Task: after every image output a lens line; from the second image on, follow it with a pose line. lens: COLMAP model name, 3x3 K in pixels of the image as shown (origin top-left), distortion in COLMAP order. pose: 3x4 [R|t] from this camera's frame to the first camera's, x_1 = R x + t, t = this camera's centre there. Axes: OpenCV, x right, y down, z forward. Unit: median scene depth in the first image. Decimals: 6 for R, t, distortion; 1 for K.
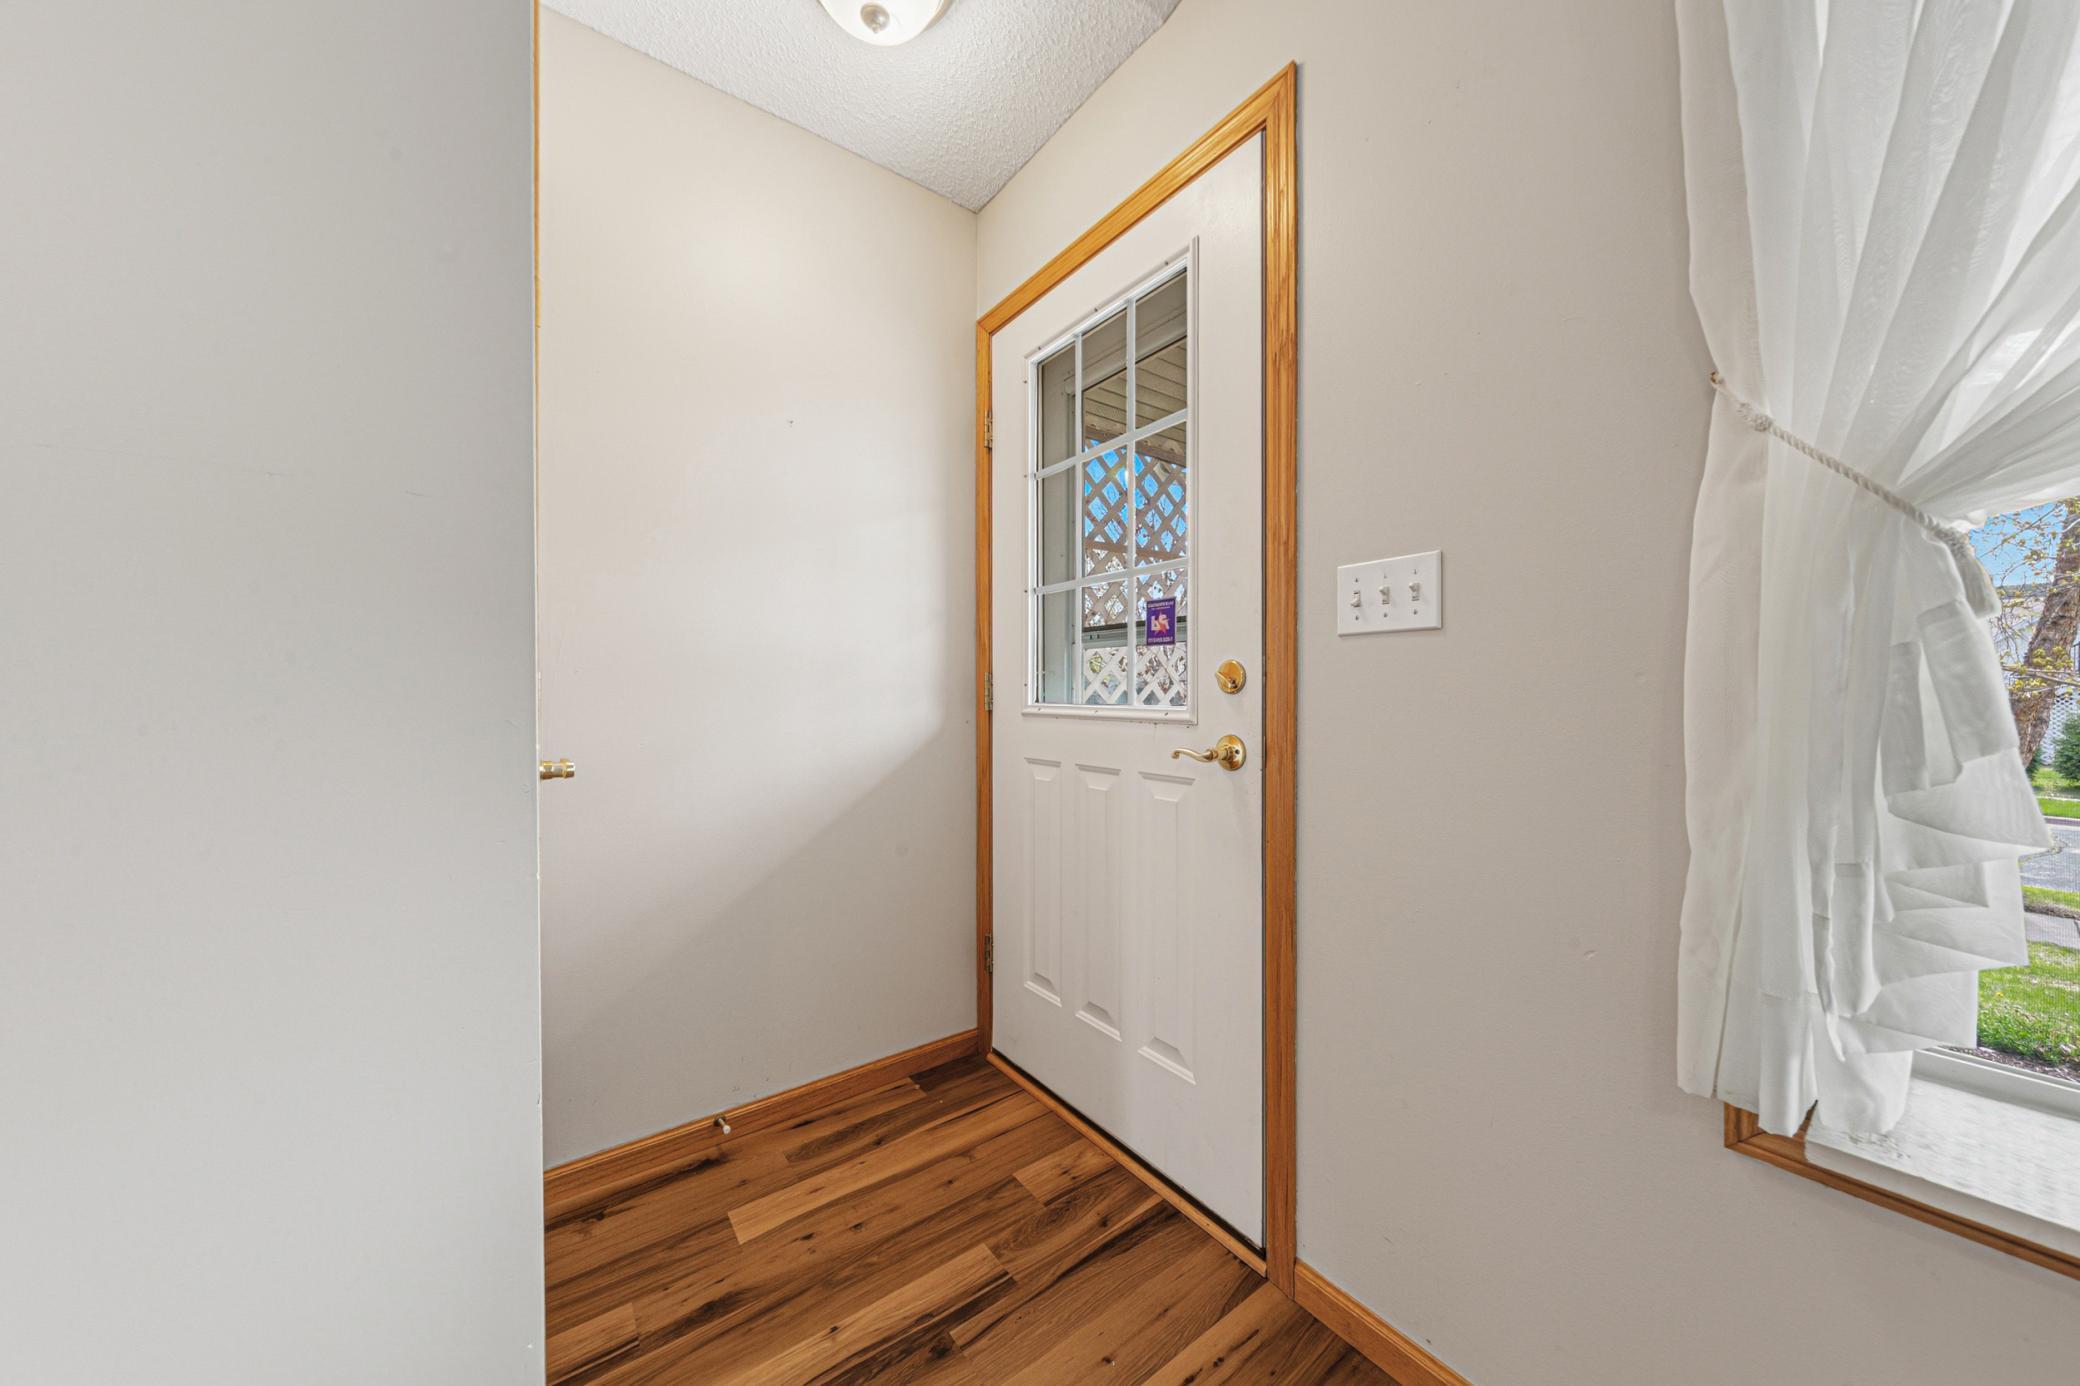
lens RADIAL K [[698.4, 0, 1046.4], [0, 698.4, 704.4], [0, 0, 1]] dist [0.004981, -0.000477]
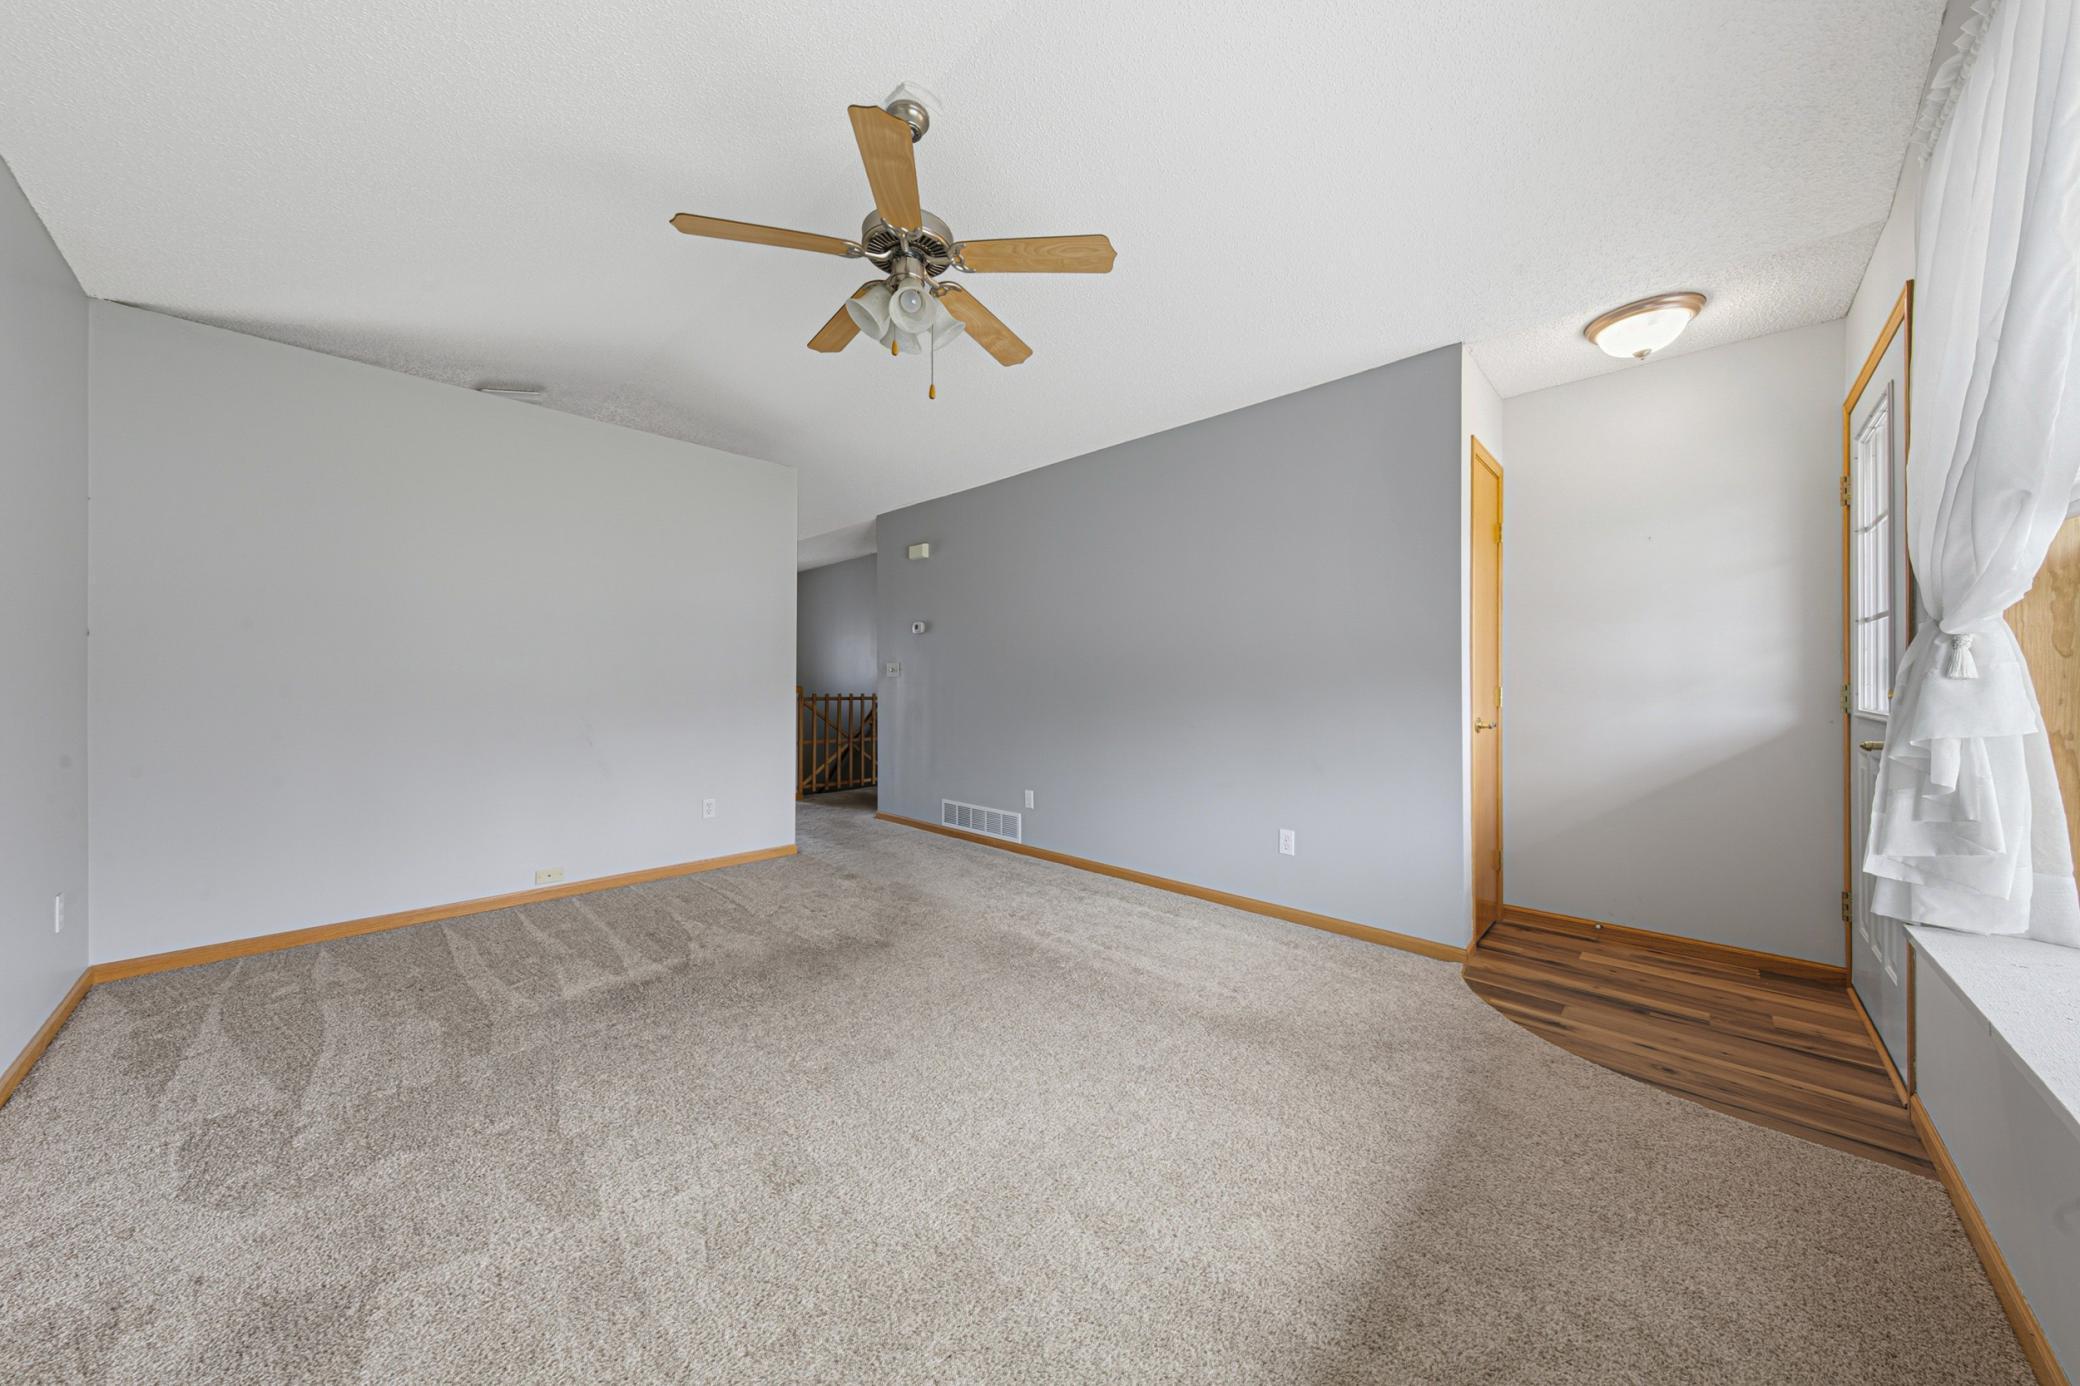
lens RADIAL K [[698.4, 0, 1052.1], [0, 698.4, 676.3], [0, 0, 1]] dist [0.004981, -0.000477]
pose [[0.189901, 0.003430, -0.981797, 1.298179], [-0.014440, 0.999895, 0.000700, -0.040552], [0.981697, 0.014044, 0.189931, -0.932642]]
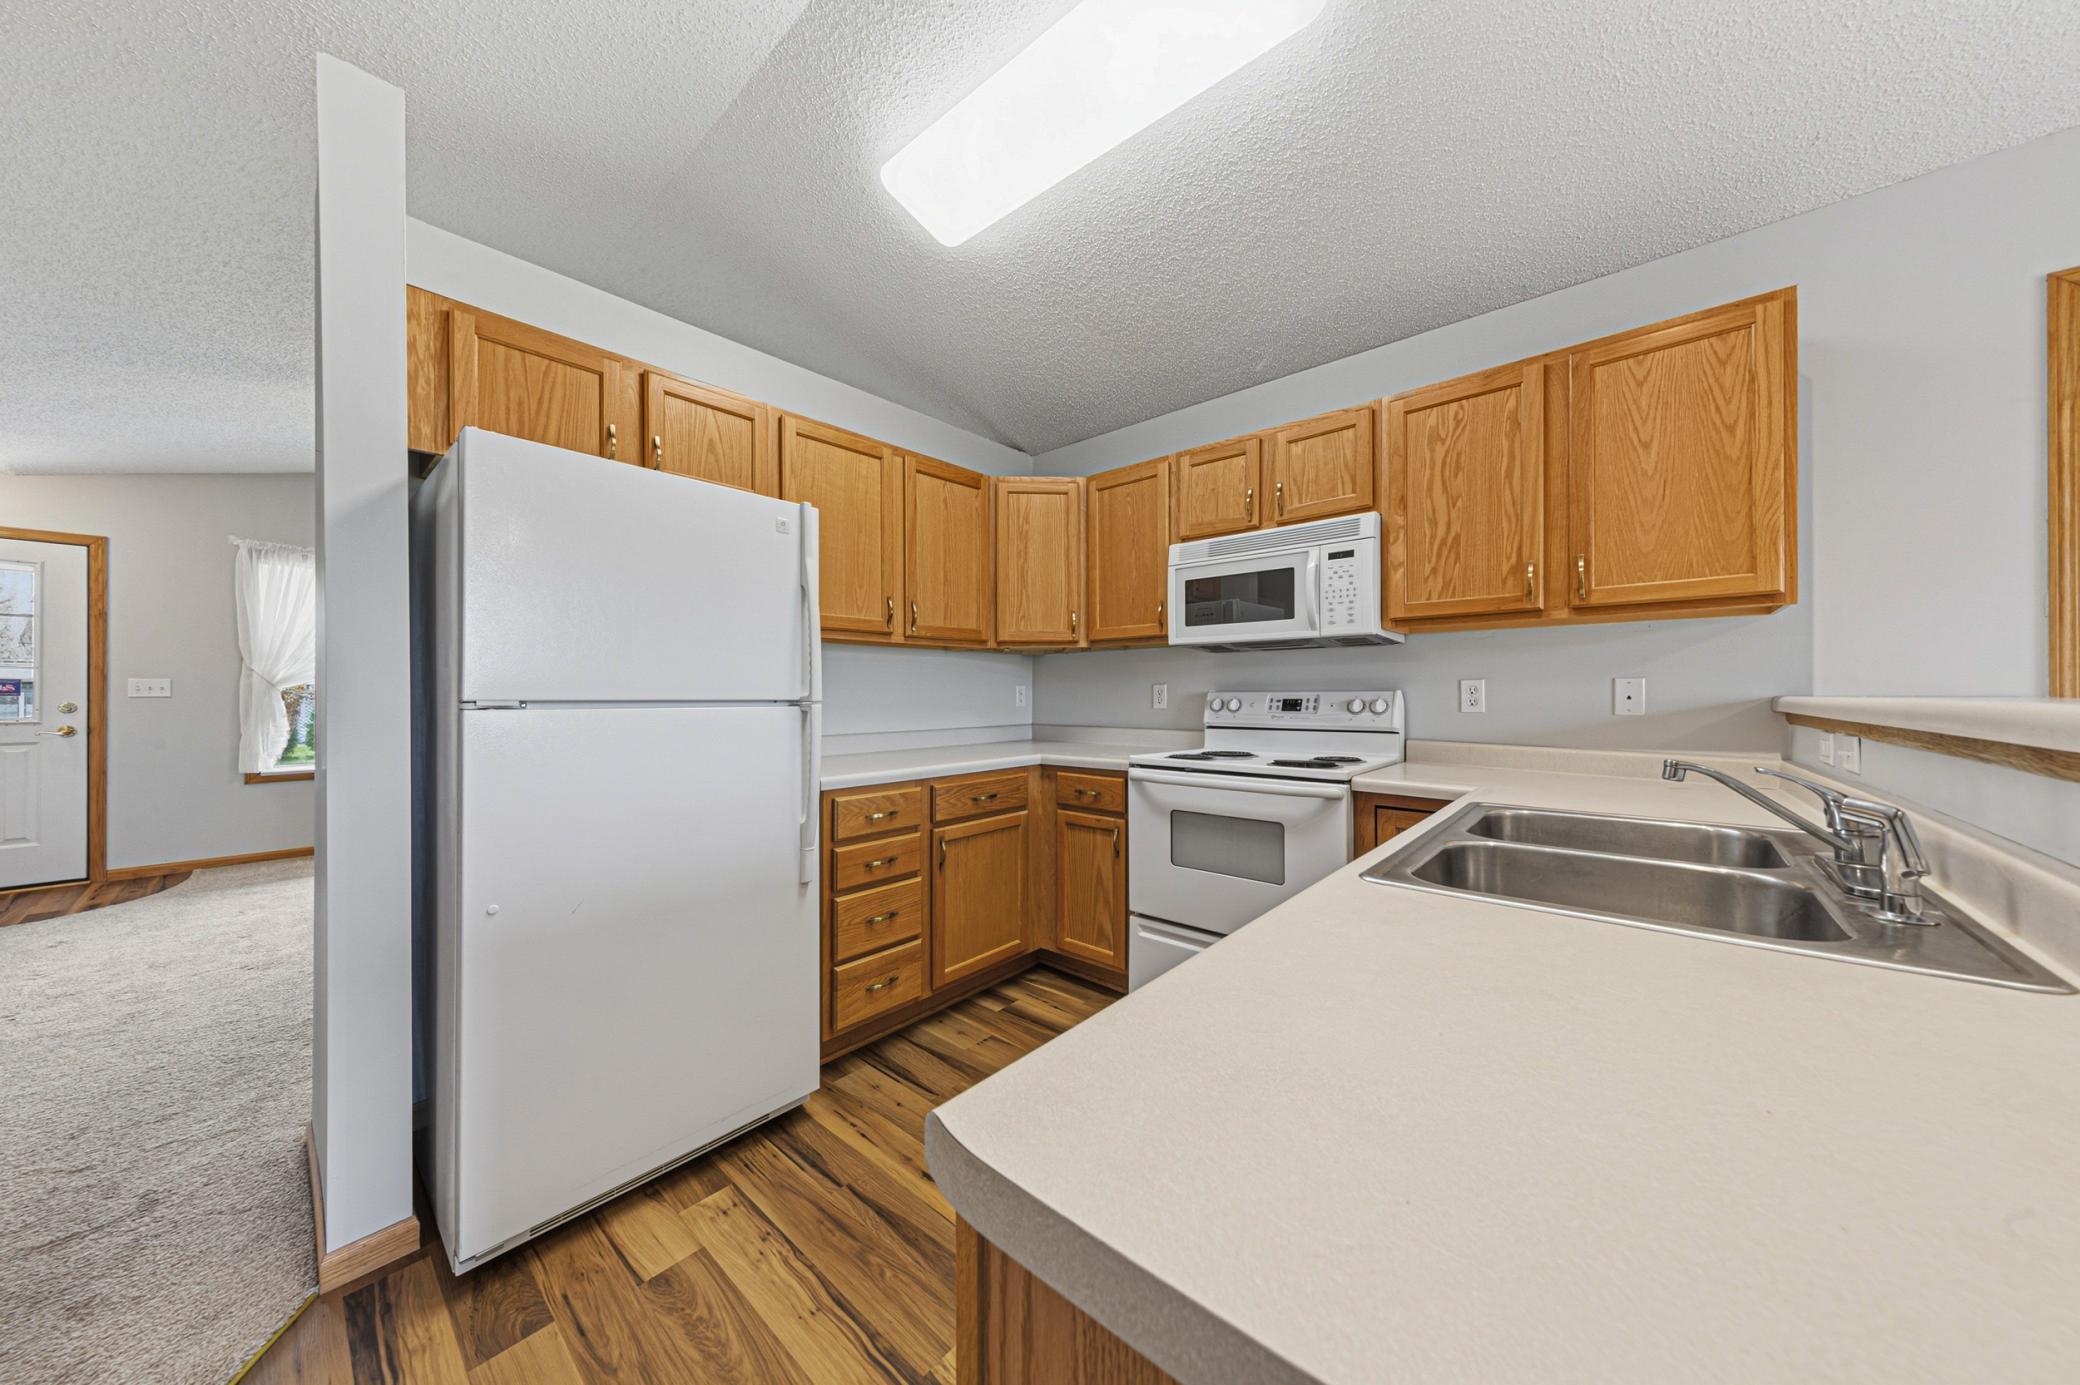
lens RADIAL K [[671.9, 0, 1028.6], [0, 671.9, 691.1], [0, 0, 1]] dist [0.002003, -0.000063]
pose [[-0.205661, 0.001277, 0.978623, -3.582988], [0.010619, 0.999943, 0.000927, -0.068310], [-0.978566, 0.010583, -0.205662, -2.616873]]
